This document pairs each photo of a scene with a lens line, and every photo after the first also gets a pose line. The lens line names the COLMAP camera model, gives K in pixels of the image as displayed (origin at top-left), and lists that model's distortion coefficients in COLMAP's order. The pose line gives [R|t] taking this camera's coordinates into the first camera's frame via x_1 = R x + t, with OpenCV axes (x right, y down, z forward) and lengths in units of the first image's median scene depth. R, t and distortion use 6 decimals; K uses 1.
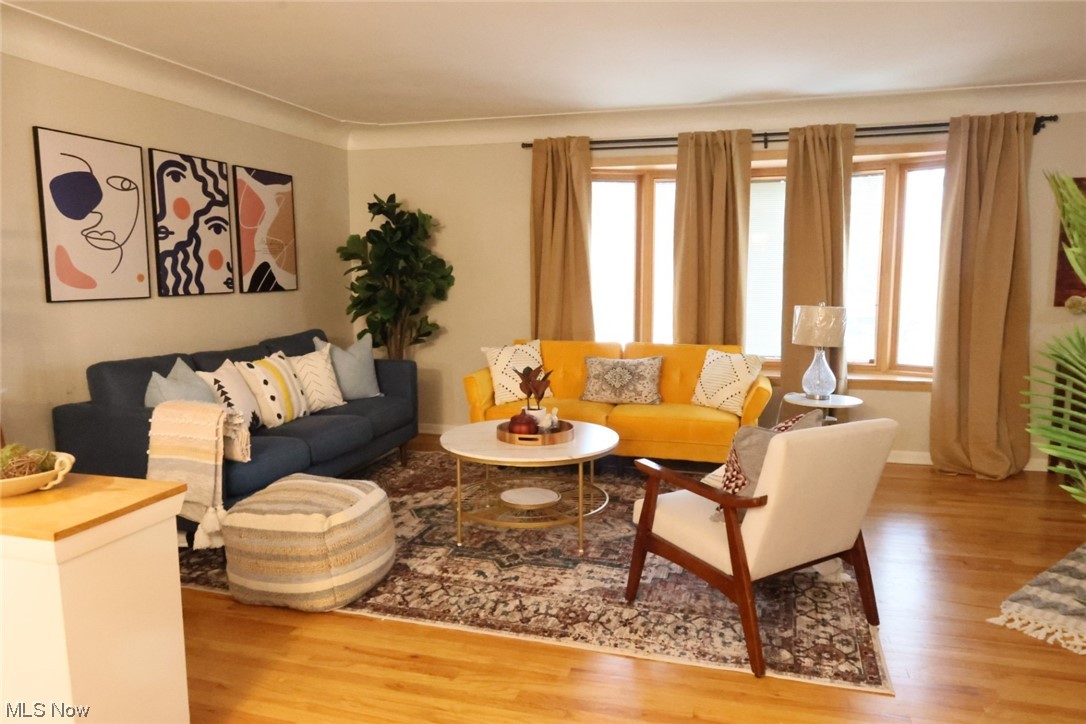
lens RADIAL K [[740.6, 0, 543.3], [0, 740.6, 364.2], [0, 0, 1]] dist [-0.011546, 0.000652]
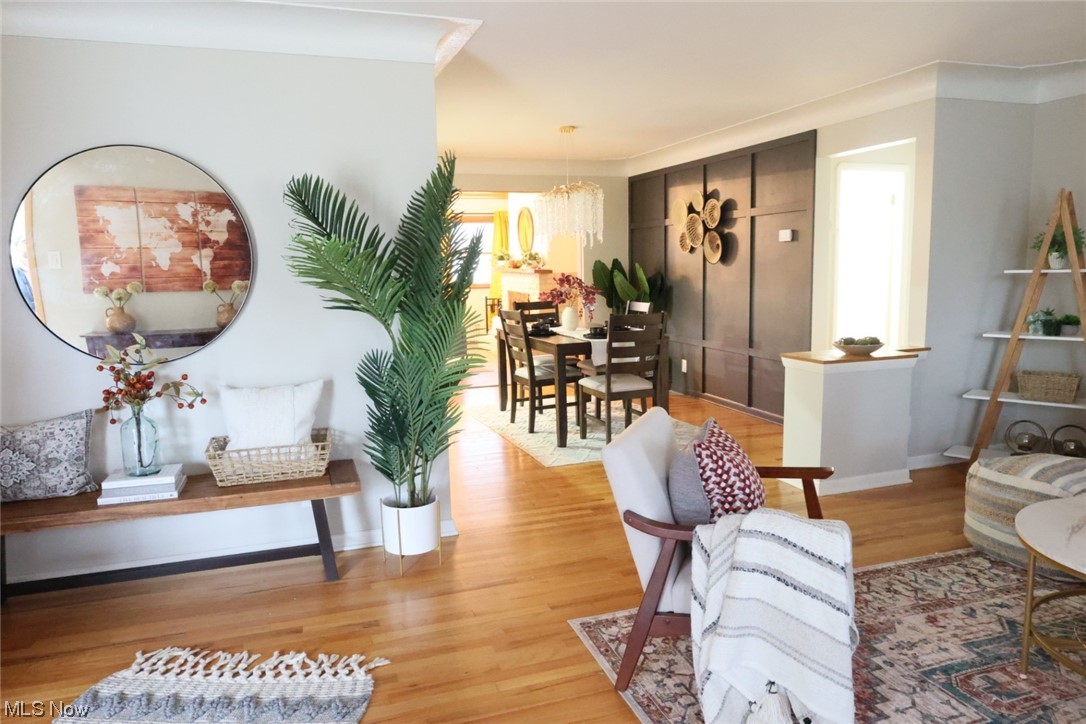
lens RADIAL K [[740.6, 0, 542.0], [0, 740.6, 362.7], [0, 0, 1]] dist [-0.011546, 0.000652]
pose [[-0.817484, 0.098950, -0.567387, 0.634285], [-0.046807, 0.970459, 0.236683, -0.136850], [0.574046, 0.220042, -0.788703, 1.007571]]
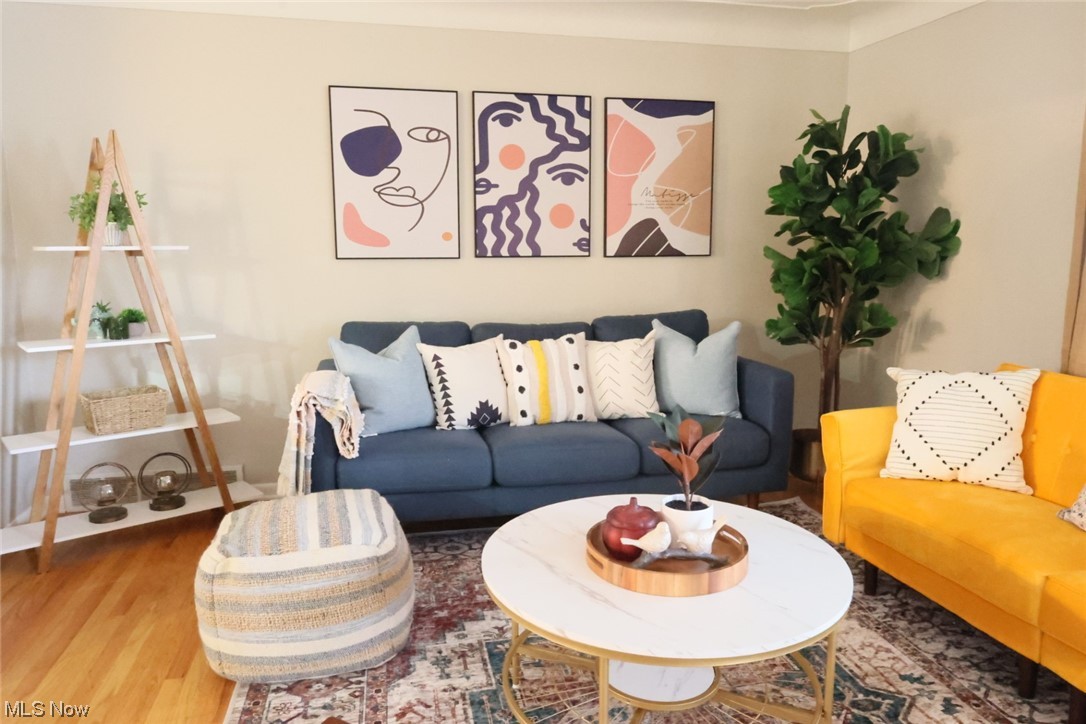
lens RADIAL K [[740.6, 0, 538.9], [0, 740.6, 365.4], [0, 0, 1]] dist [-0.011546, 0.000652]
pose [[0.484379, 0.146788, -0.862456, 0.313834], [-0.111009, 0.988168, 0.105838, -0.063783], [0.867787, 0.044475, 0.494942, 0.605697]]
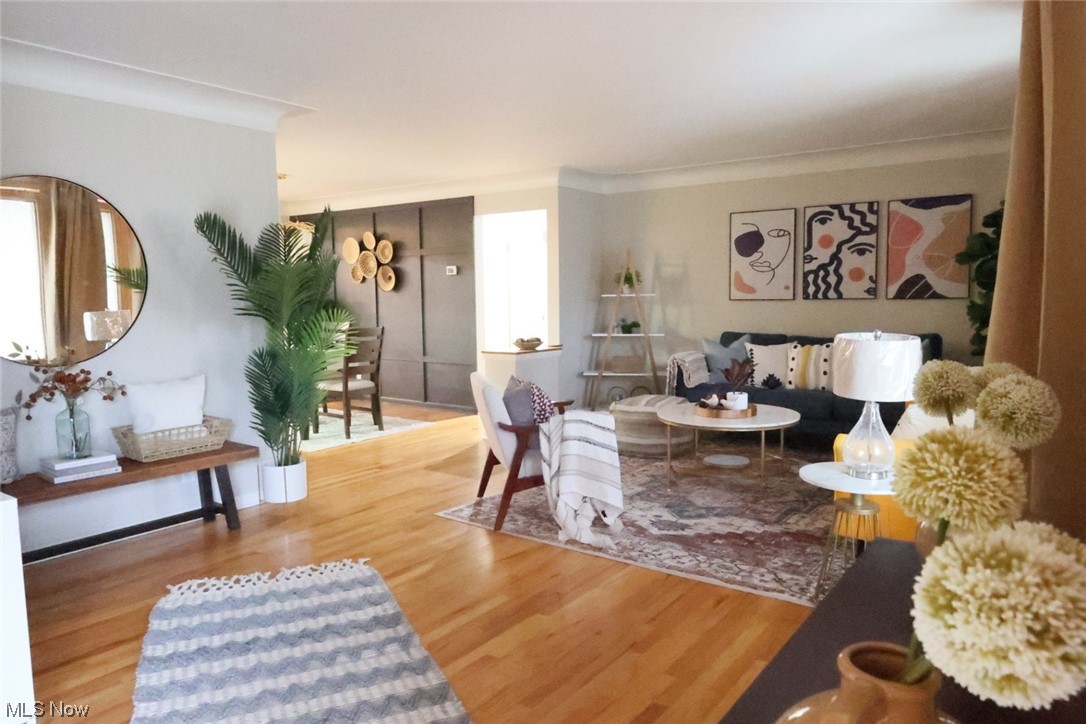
lens RADIAL K [[740.6, 0, 540.4], [0, 740.6, 363.7], [0, 0, 1]] dist [-0.011546, 0.000652]
pose [[-0.348842, 0.100177, -0.931812, 1.142255], [-0.102774, 0.984185, 0.144283, -0.123023], [0.931529, 0.146098, -0.333029, 0.994385]]
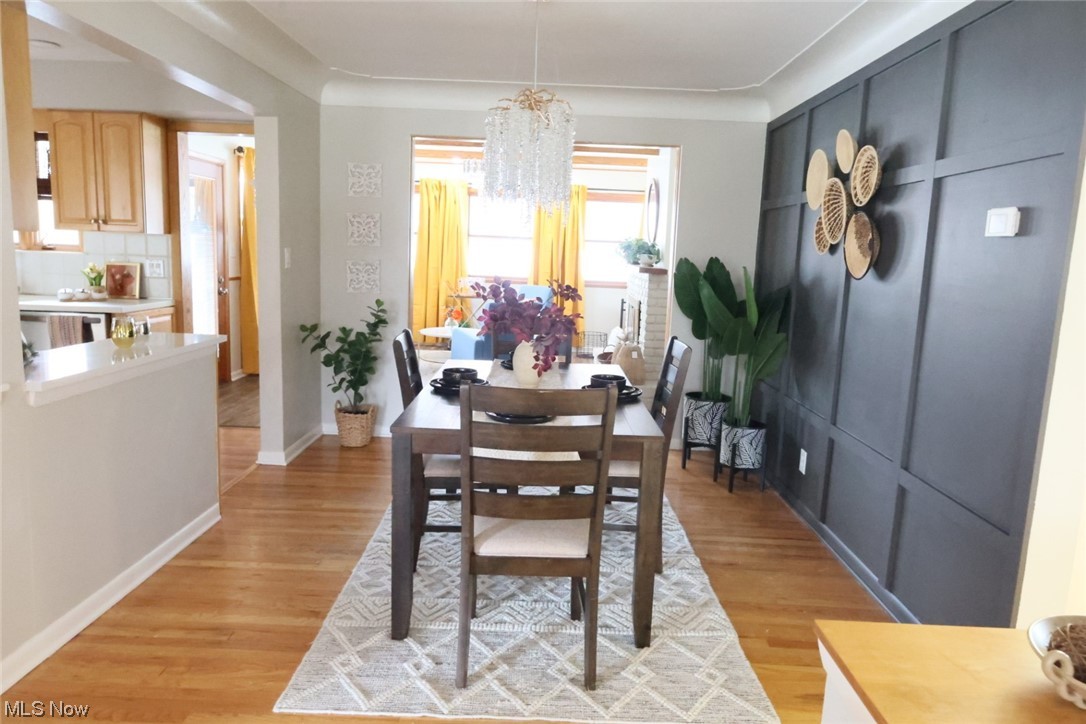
lens RADIAL K [[740.6, 0, 536.4], [0, 740.6, 369.2], [0, 0, 1]] dist [-0.011546, 0.000652]
pose [[-0.965560, 0.006893, -0.260089, -0.059296], [-0.067573, 0.958702, 0.276267, -0.085251], [0.251252, 0.284327, -0.925219, 0.581917]]
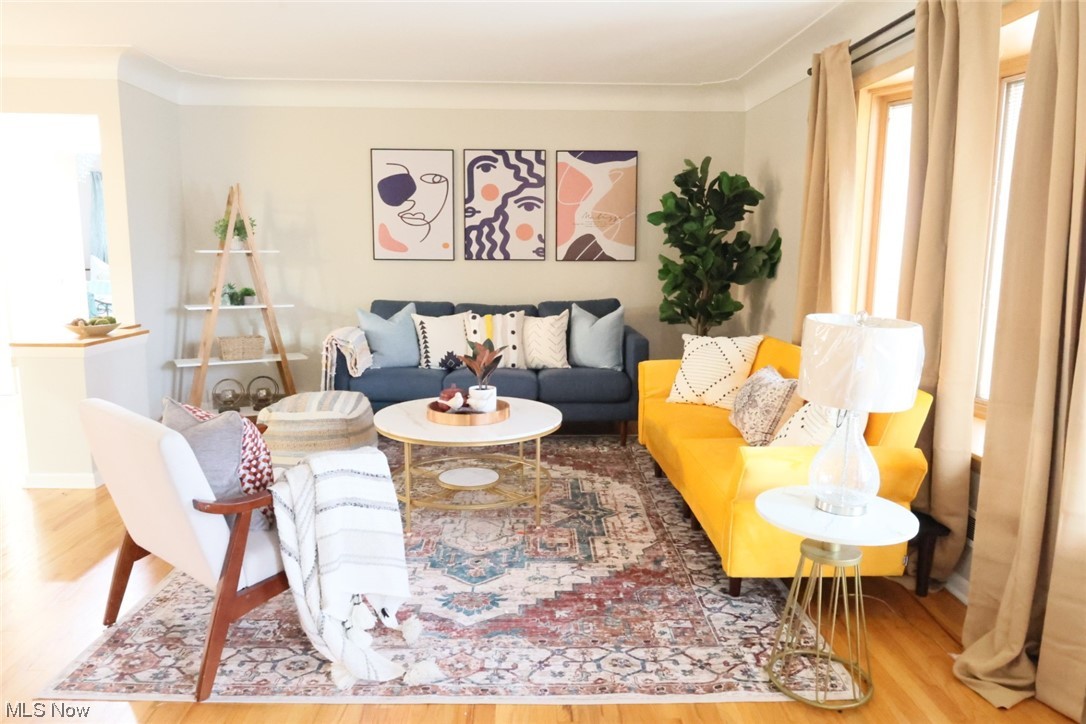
lens RADIAL K [[740.6, 0, 539.6], [0, 740.6, 366.5], [0, 0, 1]] dist [-0.011546, 0.000652]
pose [[0.302622, 0.160092, -0.939569, 0.800362], [-0.129461, 0.983561, 0.125890, -0.085429], [0.944277, 0.083541, 0.318373, 0.694505]]
